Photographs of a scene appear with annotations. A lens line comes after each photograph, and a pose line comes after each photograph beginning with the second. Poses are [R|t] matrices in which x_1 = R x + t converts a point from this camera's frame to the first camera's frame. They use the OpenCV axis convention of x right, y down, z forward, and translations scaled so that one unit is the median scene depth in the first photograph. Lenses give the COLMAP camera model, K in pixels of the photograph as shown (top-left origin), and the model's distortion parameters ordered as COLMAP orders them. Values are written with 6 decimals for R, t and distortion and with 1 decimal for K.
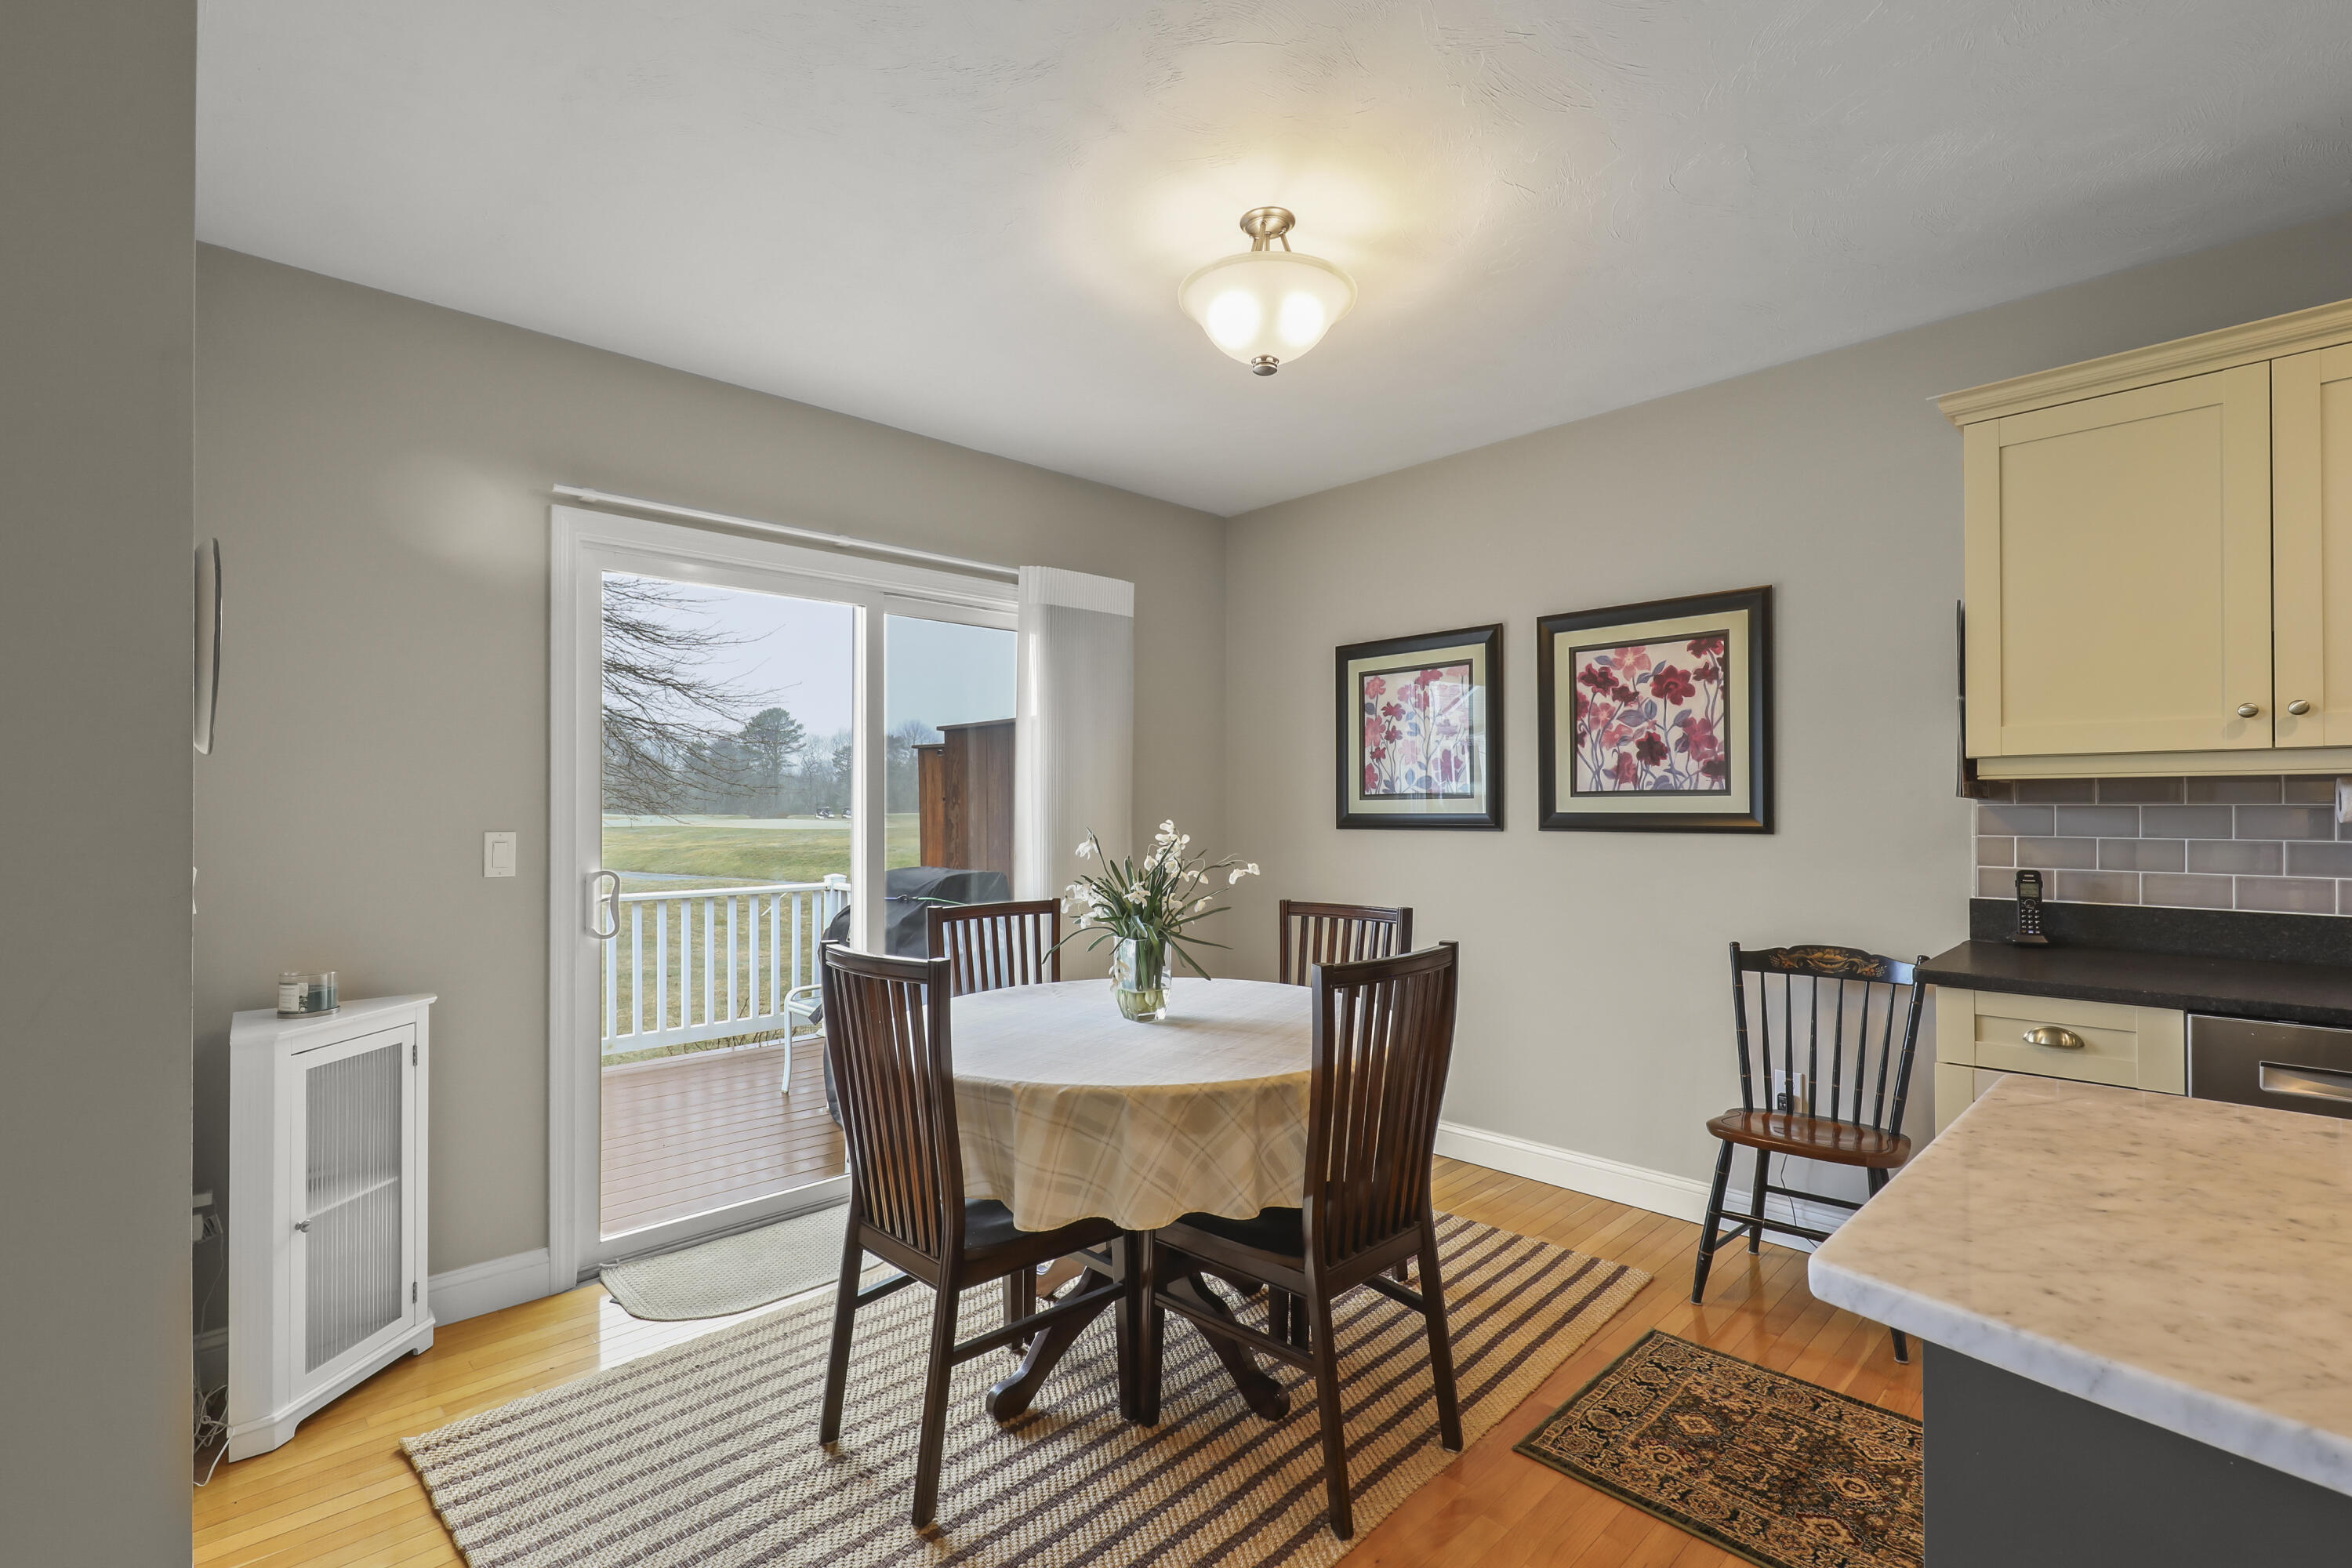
lens RADIAL K [[1066.4, 0, 1168.0], [0, 1066.4, 799.0], [0, 0, 1]] dist [0.004330, -0.002238]
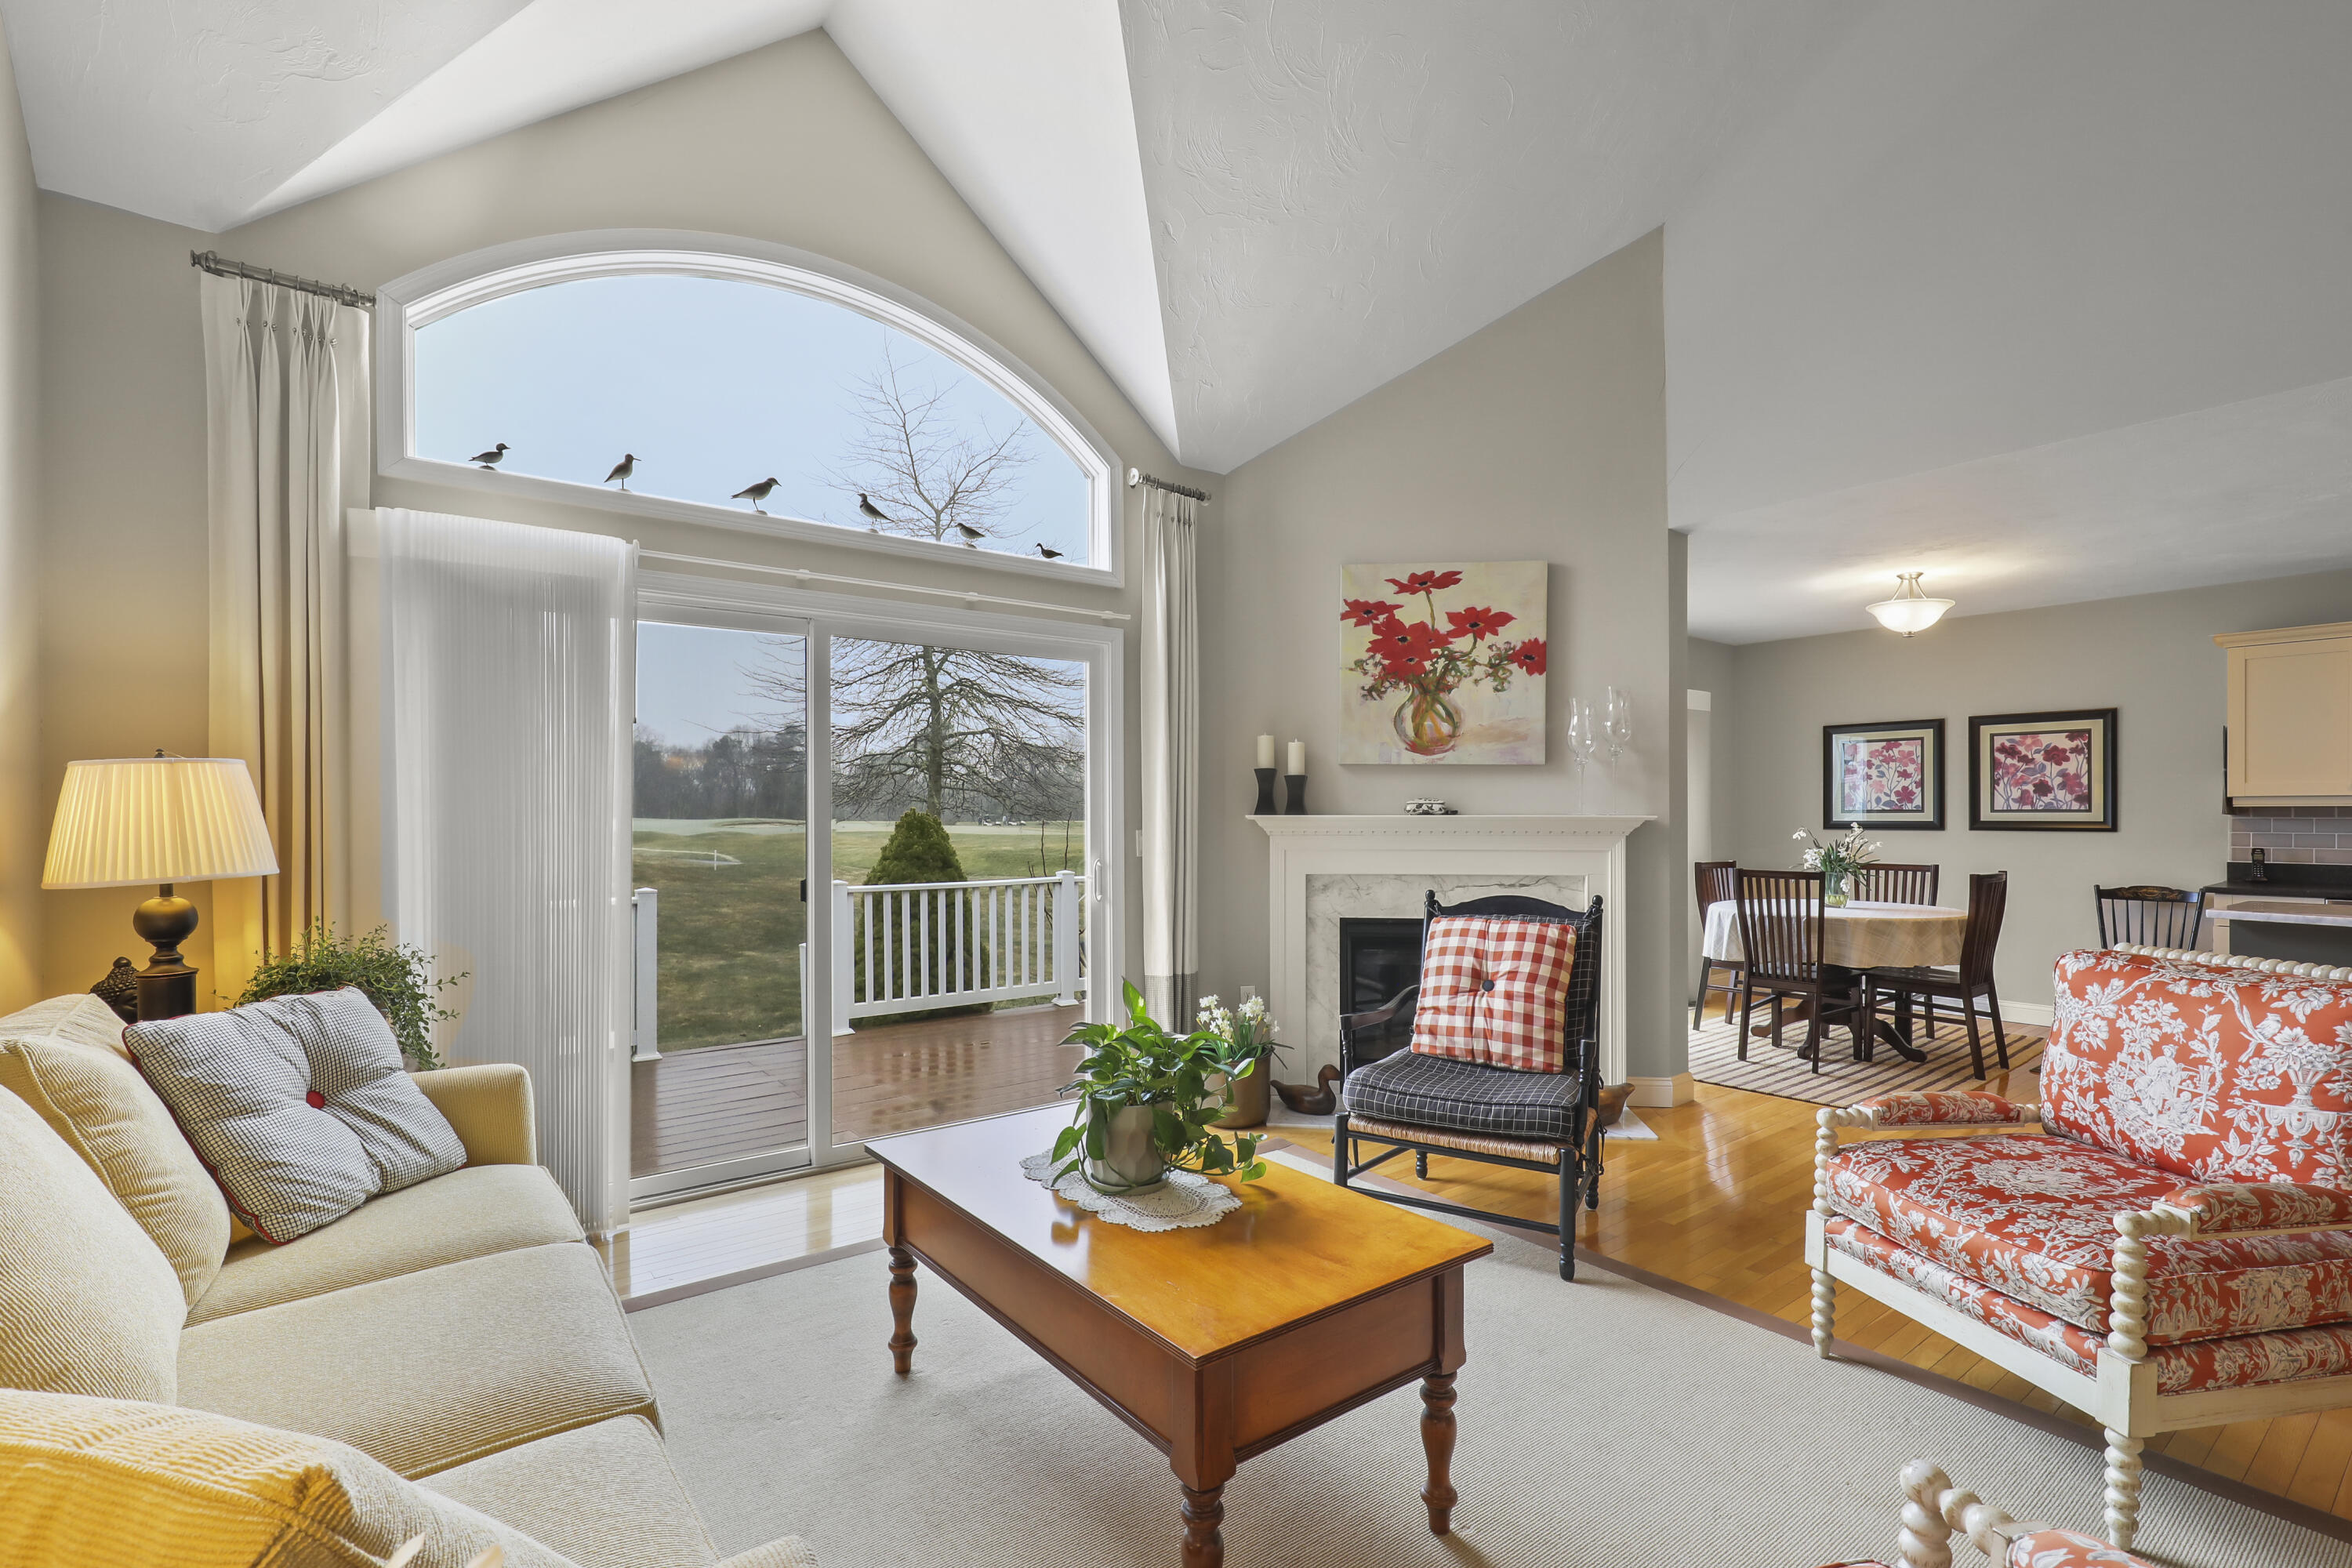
lens RADIAL K [[1066.4, 0, 1165.0], [0, 1066.4, 808.1], [0, 0, 1]] dist [0.004330, -0.002238]
pose [[0.992797, 0.003063, -0.119771, -0.917937], [-0.002535, 0.999986, 0.004562, -0.015351], [0.119783, -0.004226, 0.992791, -1.144888]]
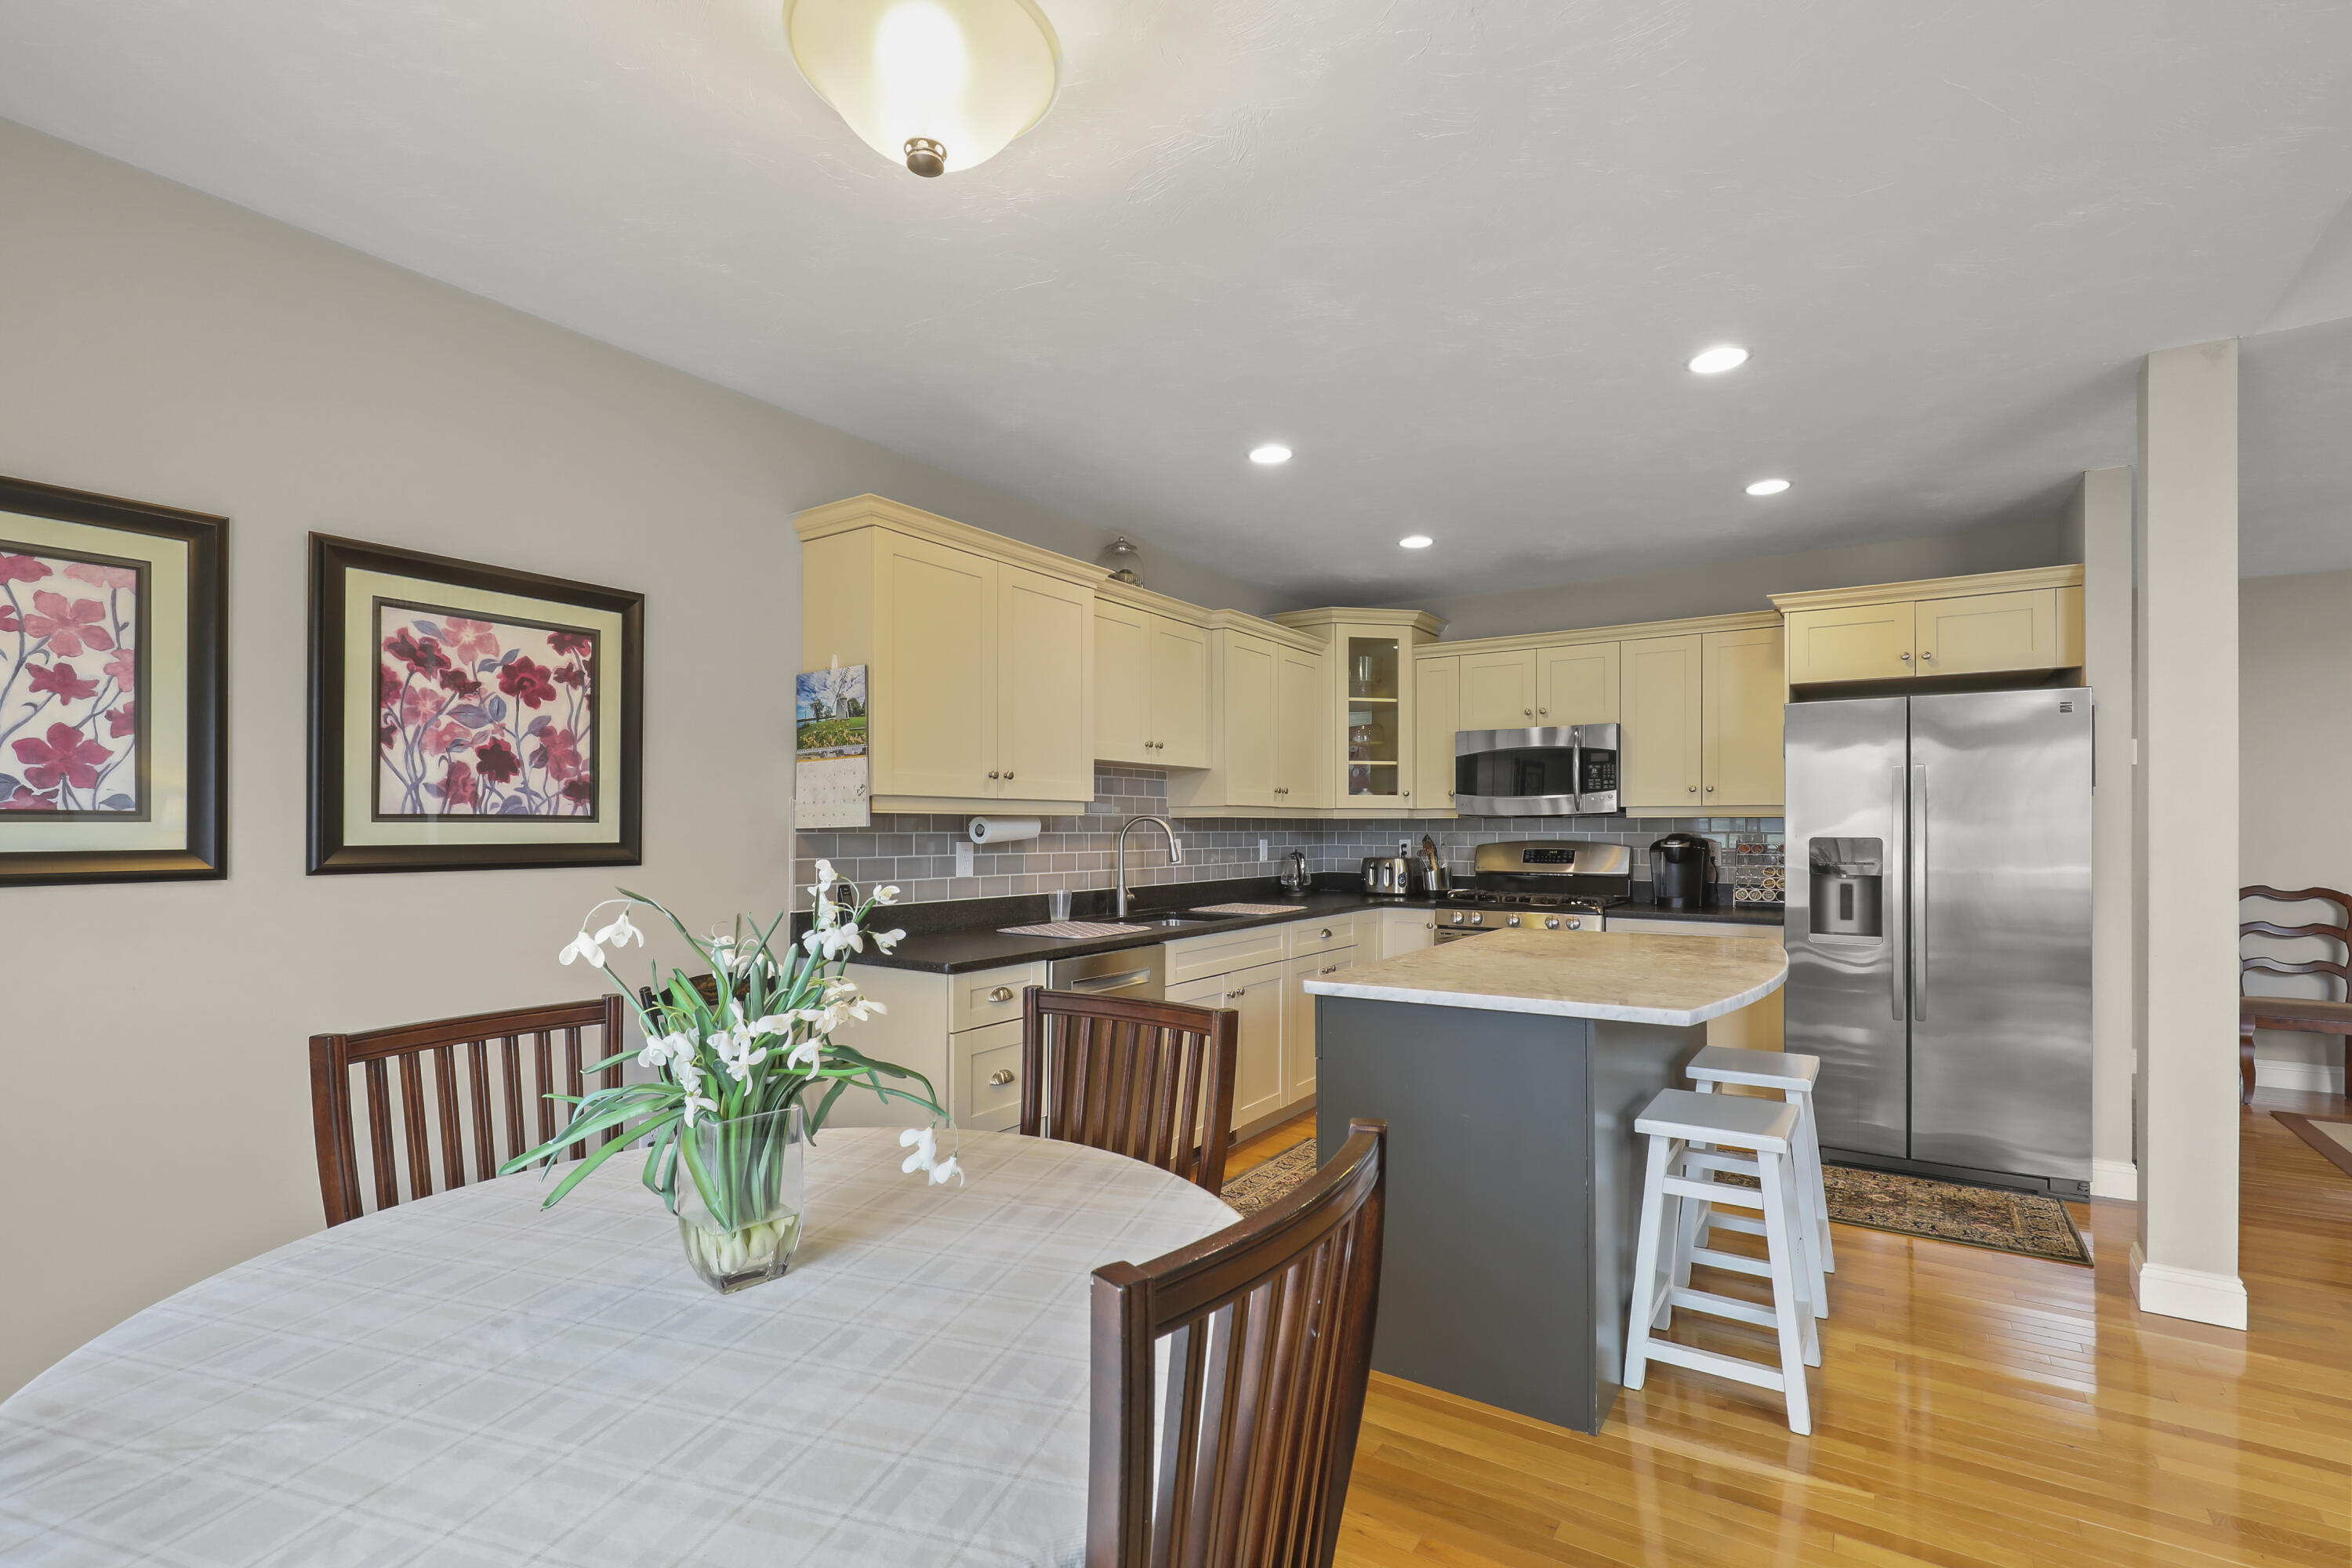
lens RADIAL K [[1066.4, 0, 1197.6], [0, 1066.4, 822.8], [0, 0, 1]] dist [0.004330, -0.002238]
pose [[-0.227265, 0.011186, 0.973769, -0.412539], [-0.002722, 0.999923, -0.012121, 0.005917], [-0.973829, -0.005405, -0.227217, 0.699123]]
